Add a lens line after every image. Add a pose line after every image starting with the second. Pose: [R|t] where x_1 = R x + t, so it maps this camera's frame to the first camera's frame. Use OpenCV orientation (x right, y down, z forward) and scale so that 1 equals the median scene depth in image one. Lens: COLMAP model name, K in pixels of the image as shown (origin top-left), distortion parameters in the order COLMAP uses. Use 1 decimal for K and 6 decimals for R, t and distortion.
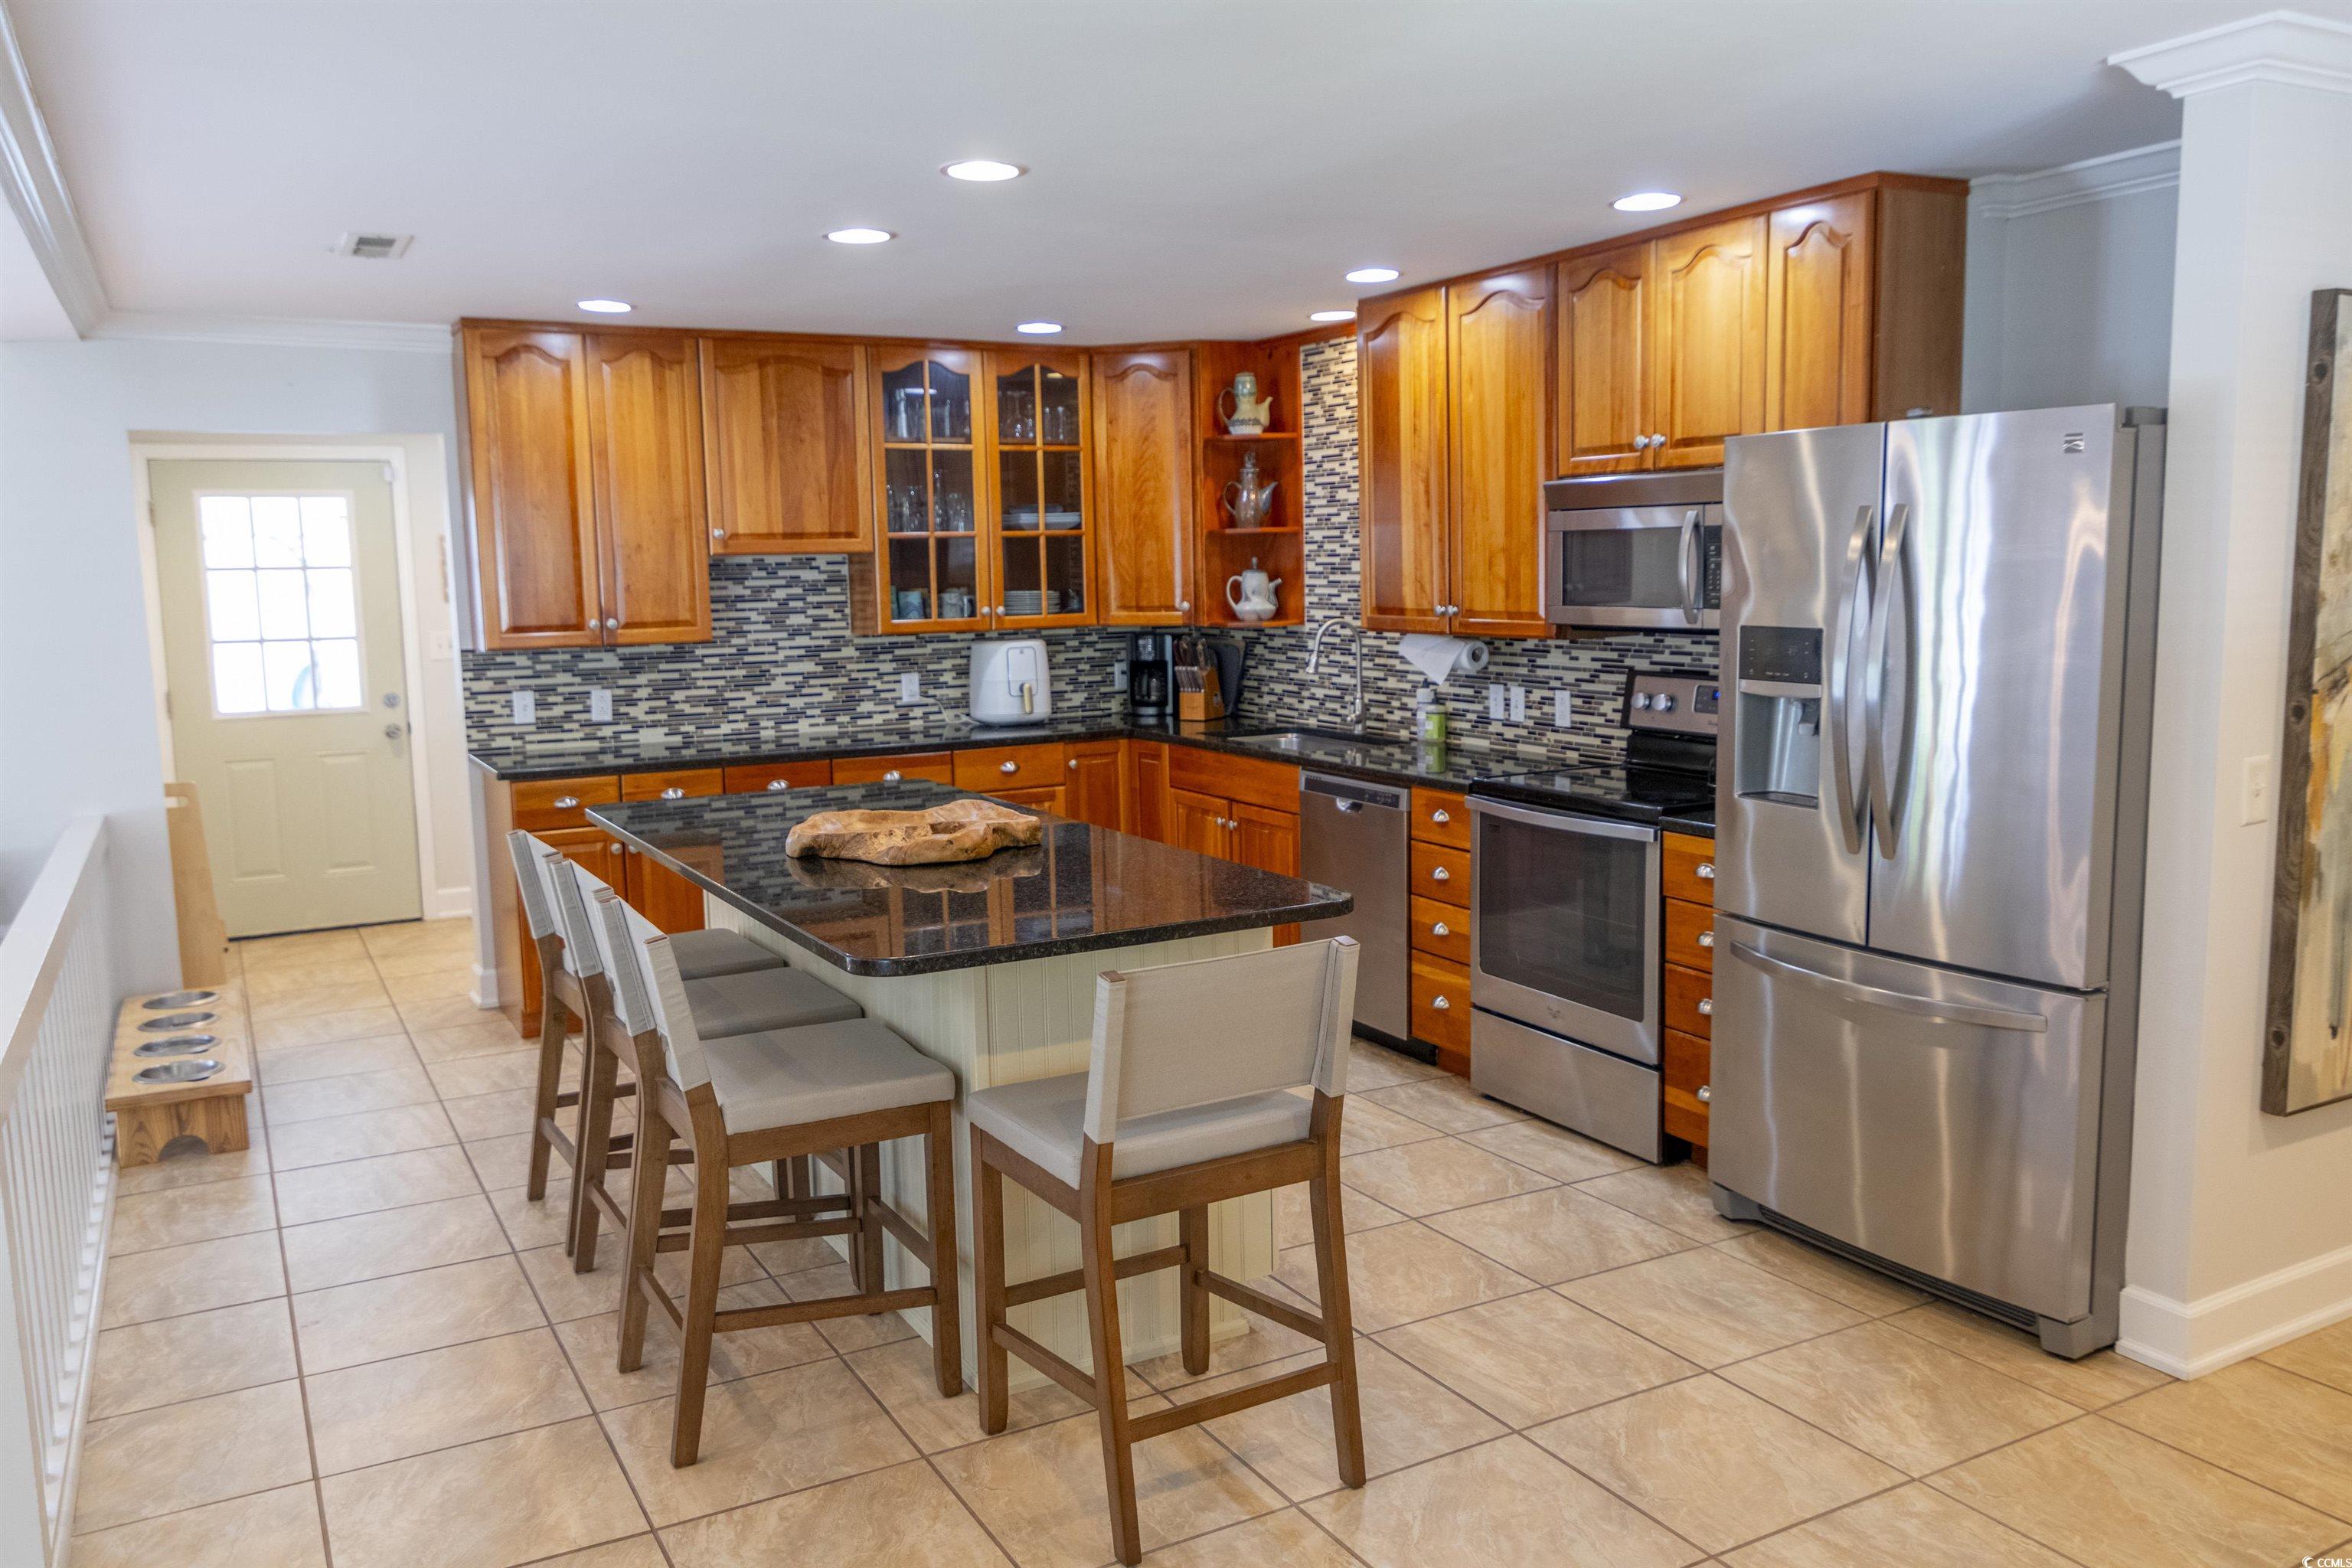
lens RADIAL K [[1780.5, 0, 1182.4], [0, 1780.5, 783.0], [0, 0, 1]] dist [0.001215, -0.008207]
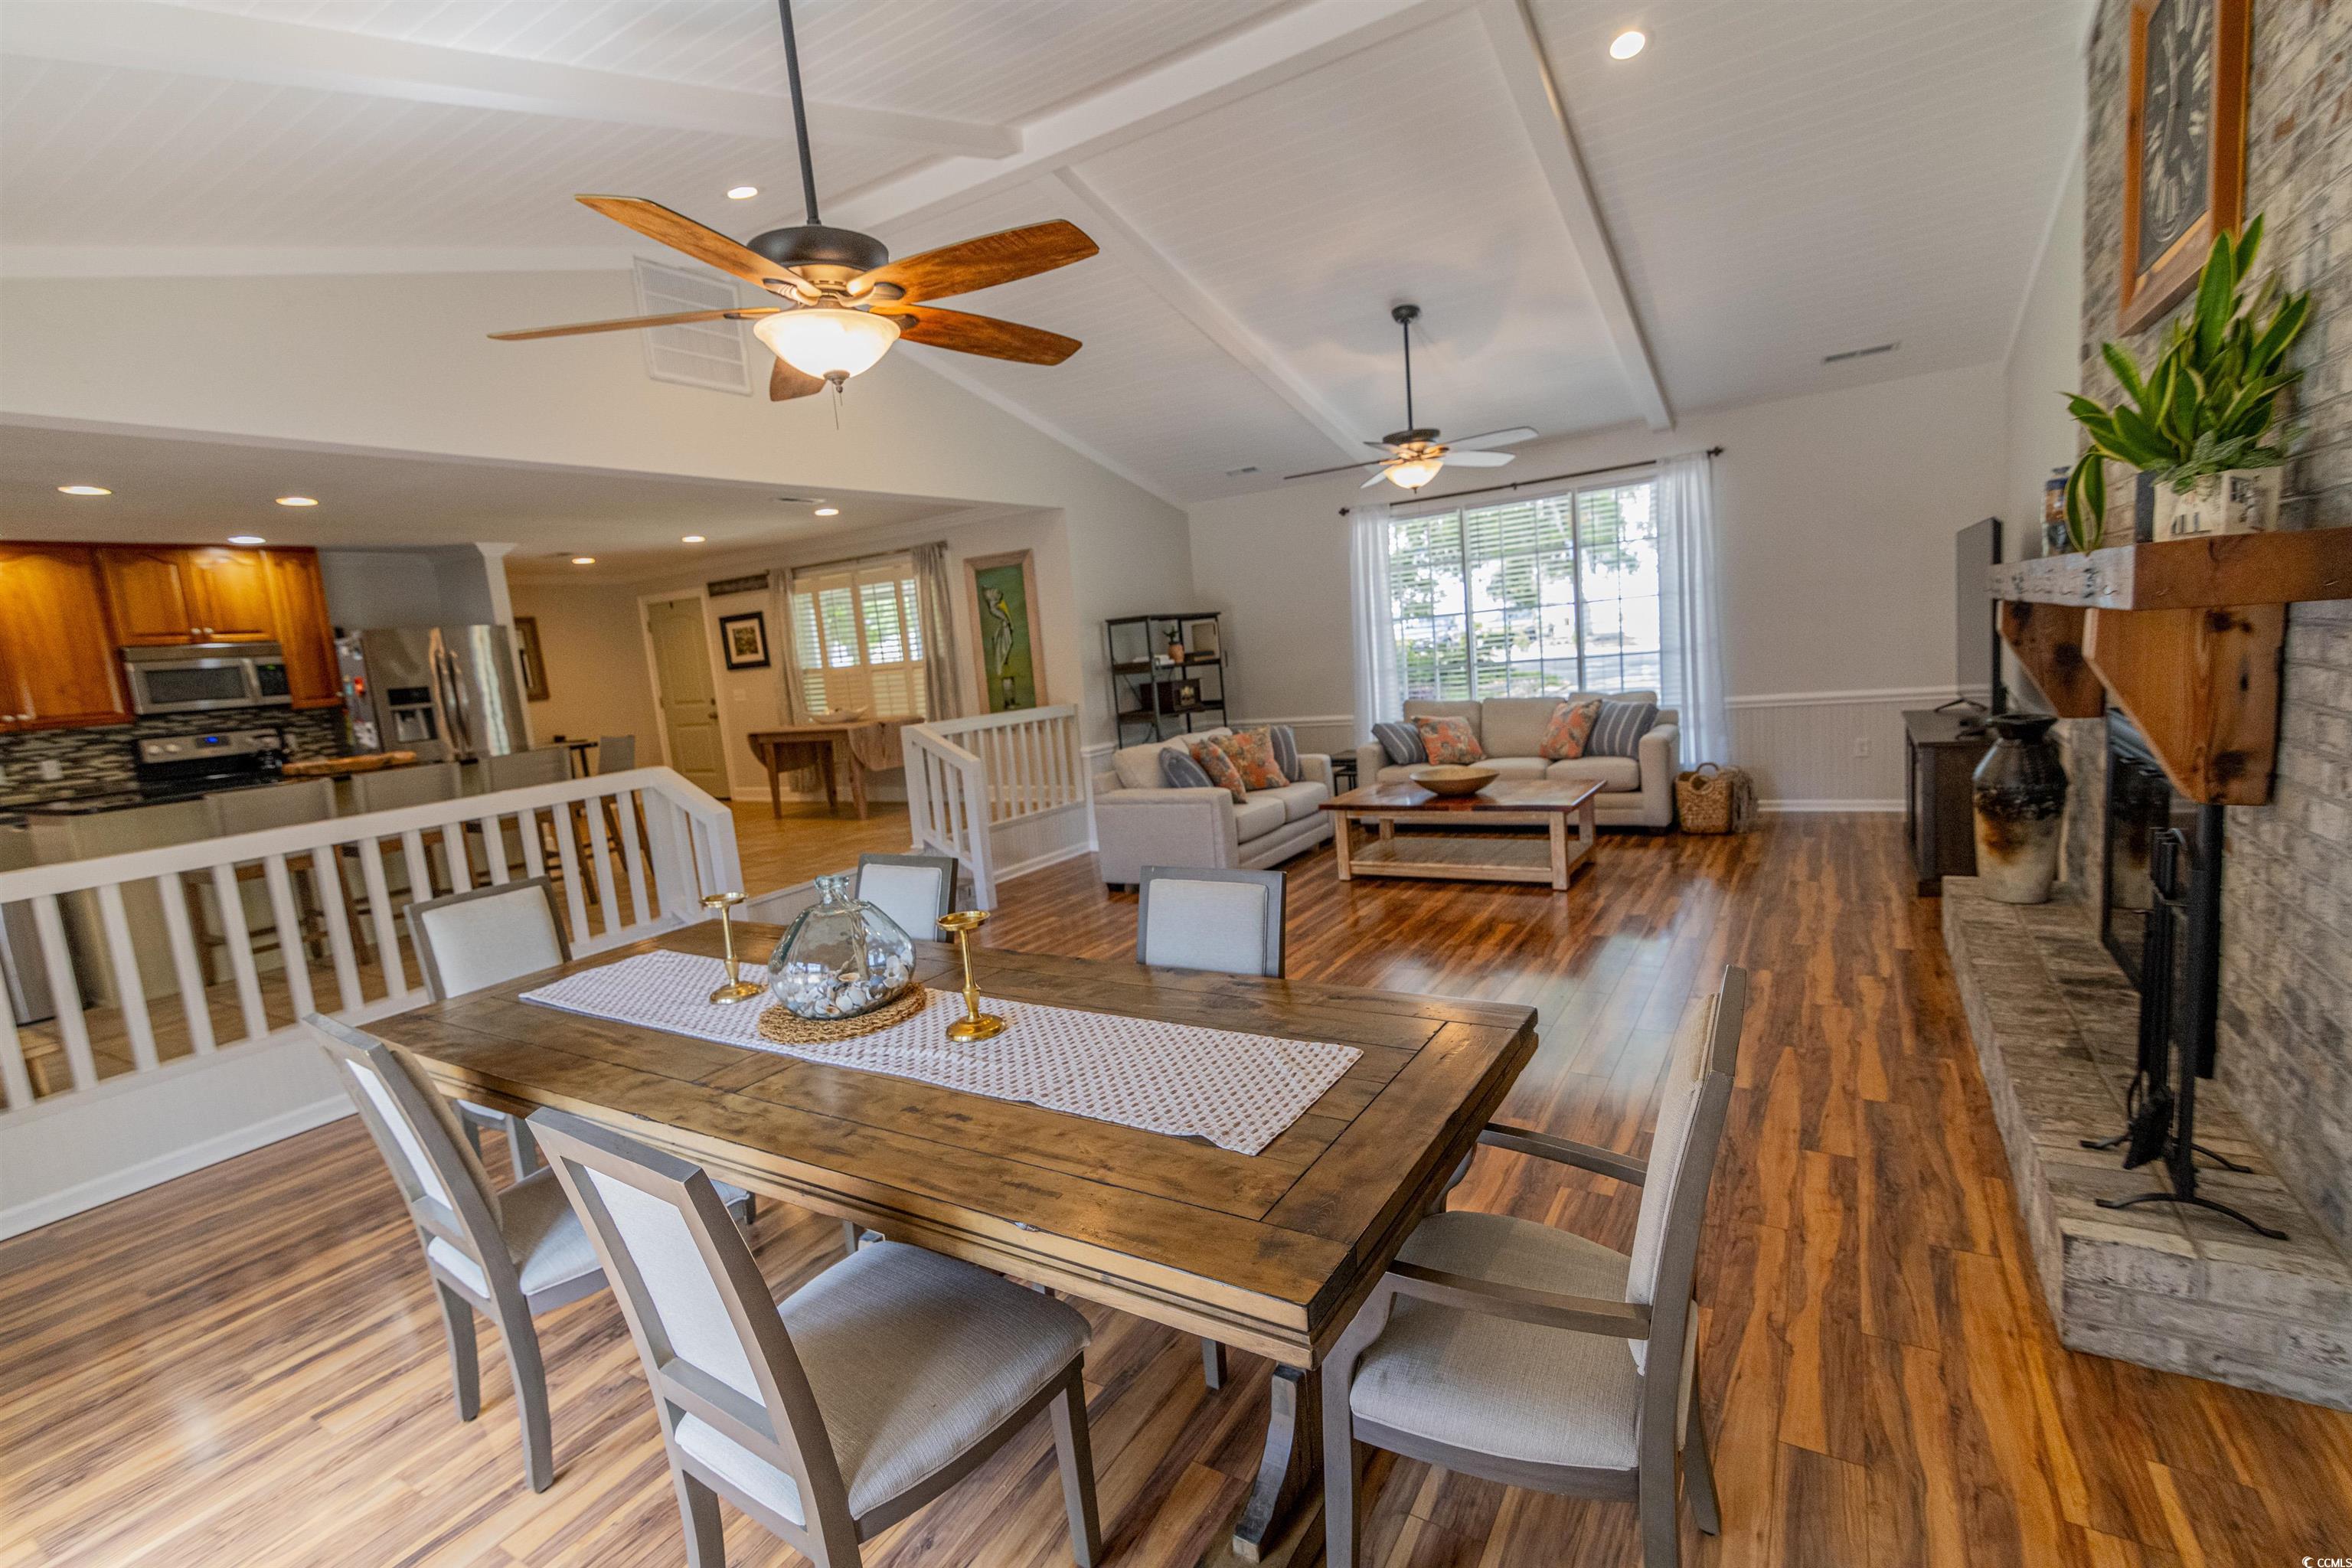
lens RADIAL K [[1059.2, 0, 1183.9], [0, 1059.2, 784.3], [0, 0, 1]] dist [0.016609, -0.001065]
pose [[-0.491360, -0.051828, 0.869413, -1.186244], [0.207713, 0.962451, 0.174766, 0.020624], [-0.845825, 0.266462, -0.462145, 0.431452]]
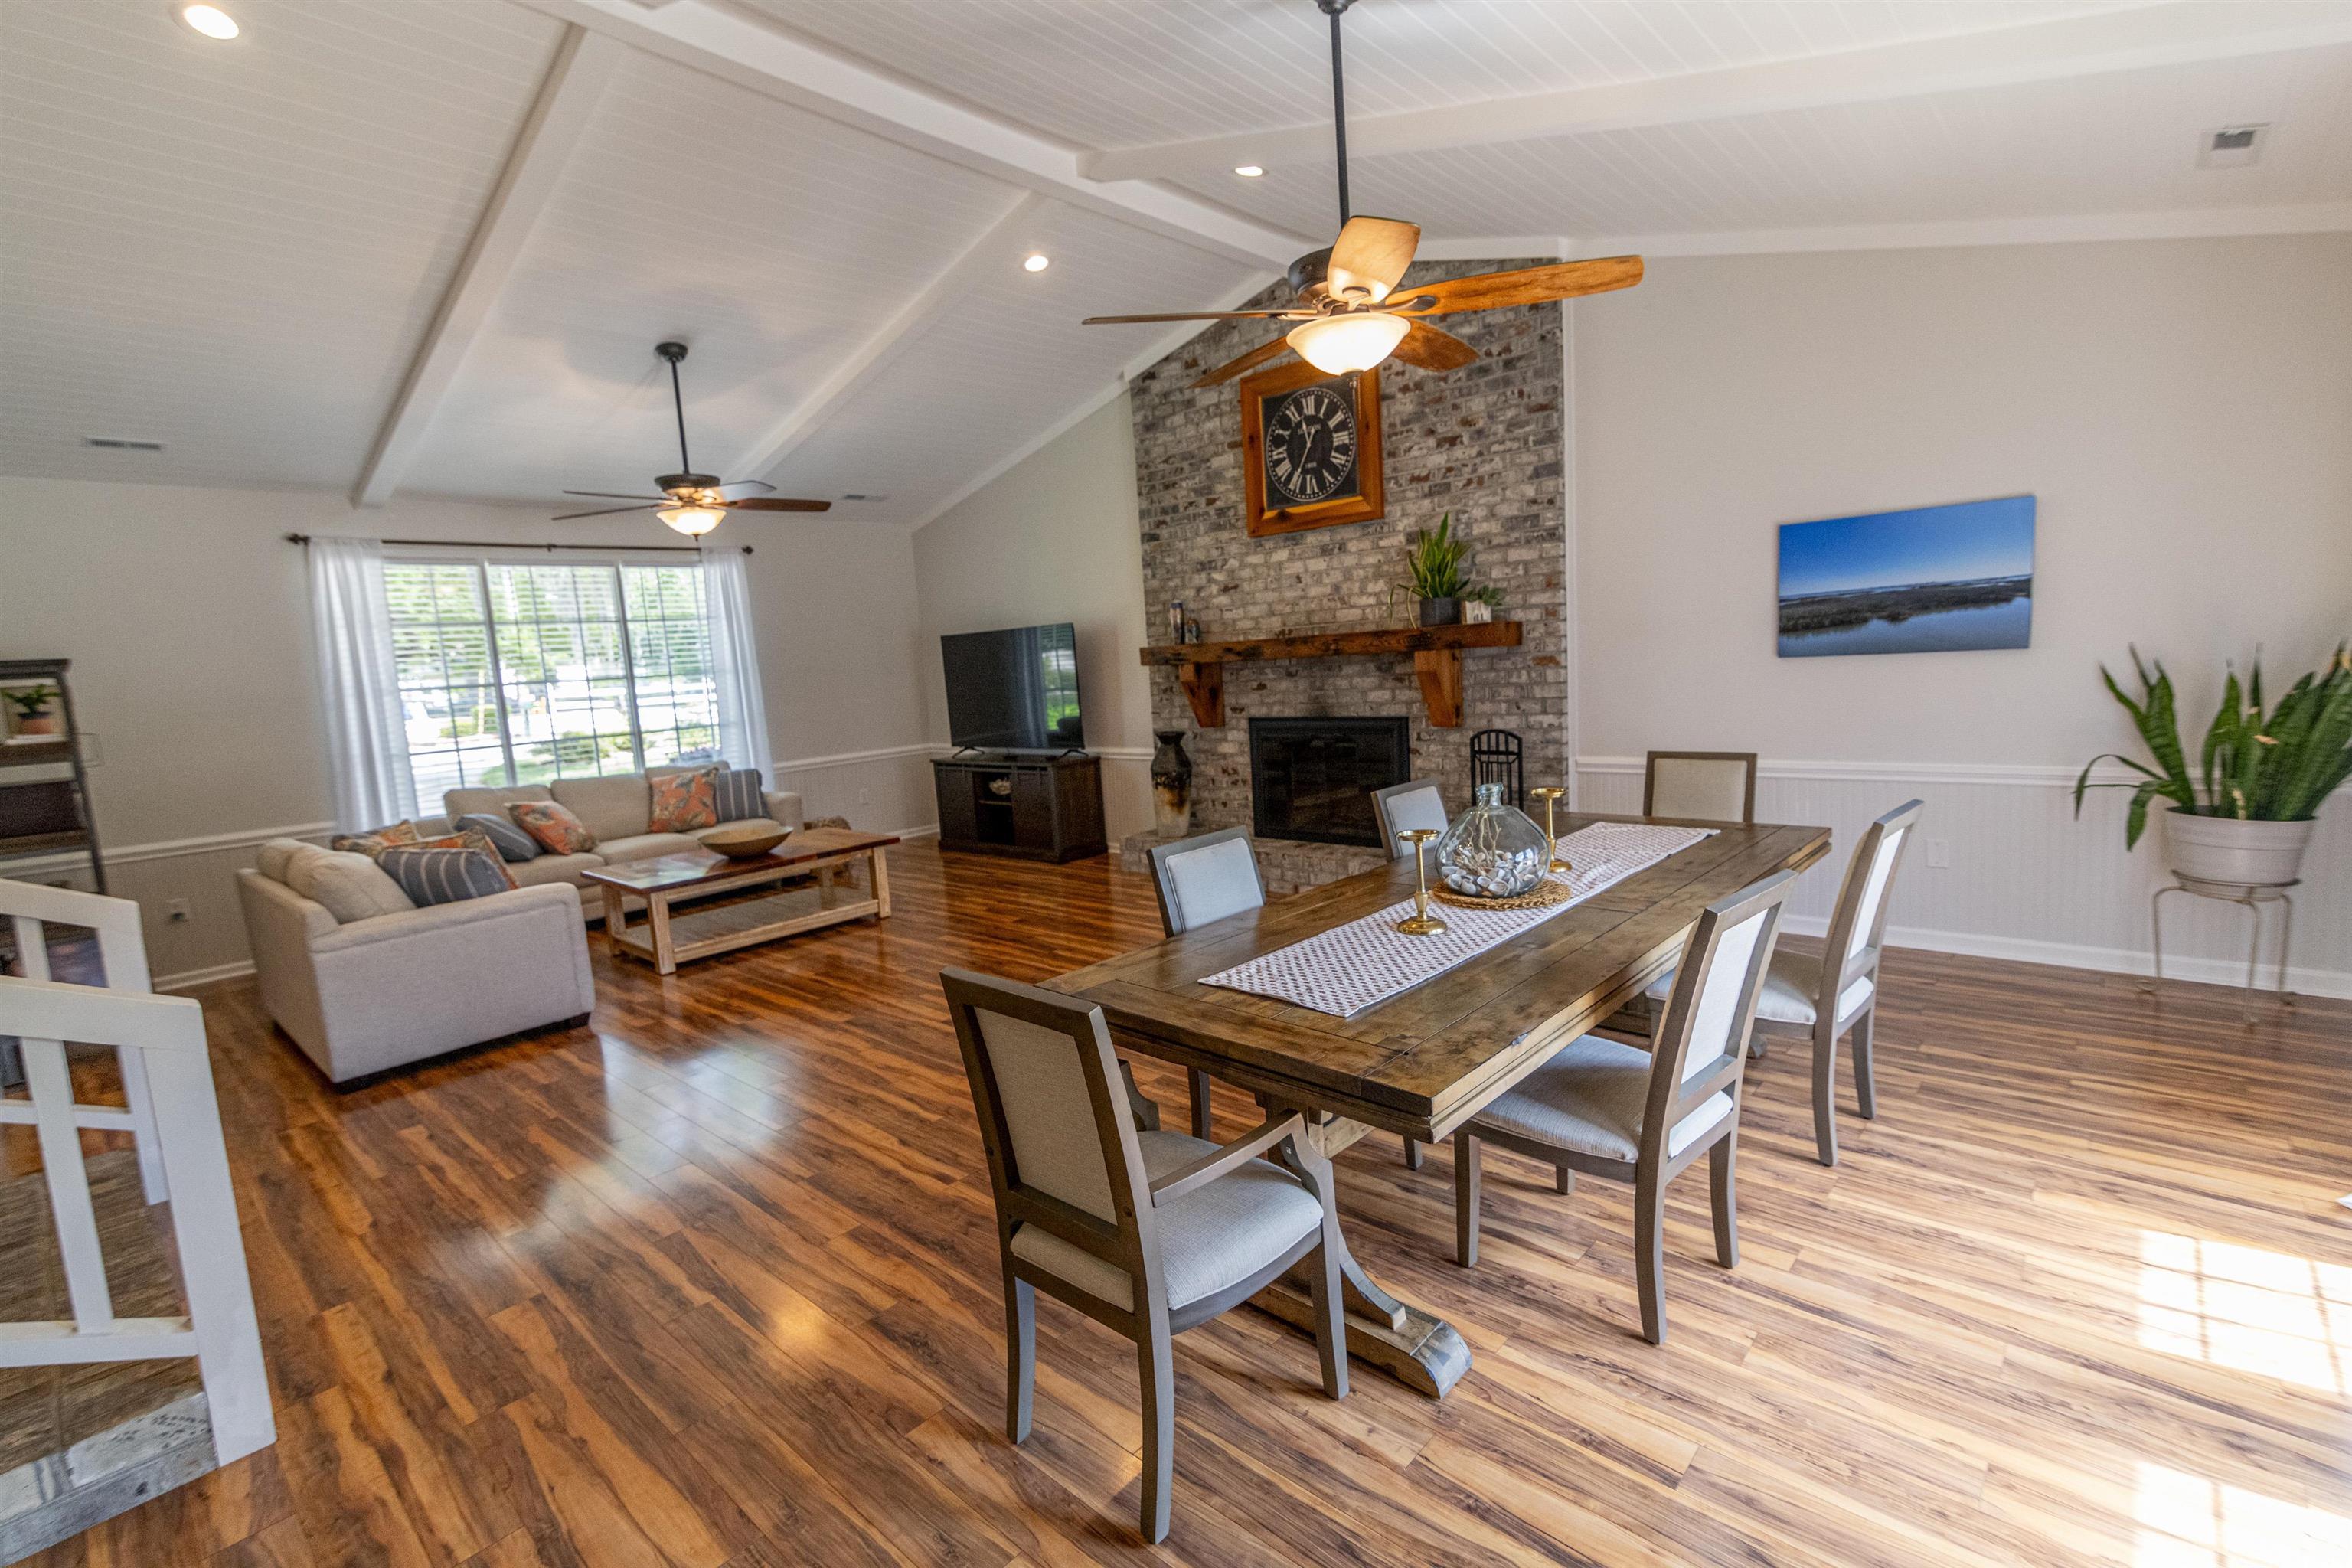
lens RADIAL K [[1059.2, 0, 1181.7], [0, 1059.2, 781.5], [0, 0, 1]] dist [0.016609, -0.001065]
pose [[-0.943963, 0.118533, -0.308032, -0.534204], [0.040487, 0.967823, 0.248354, -0.031231], [0.327559, 0.221966, -0.918388, 0.754110]]
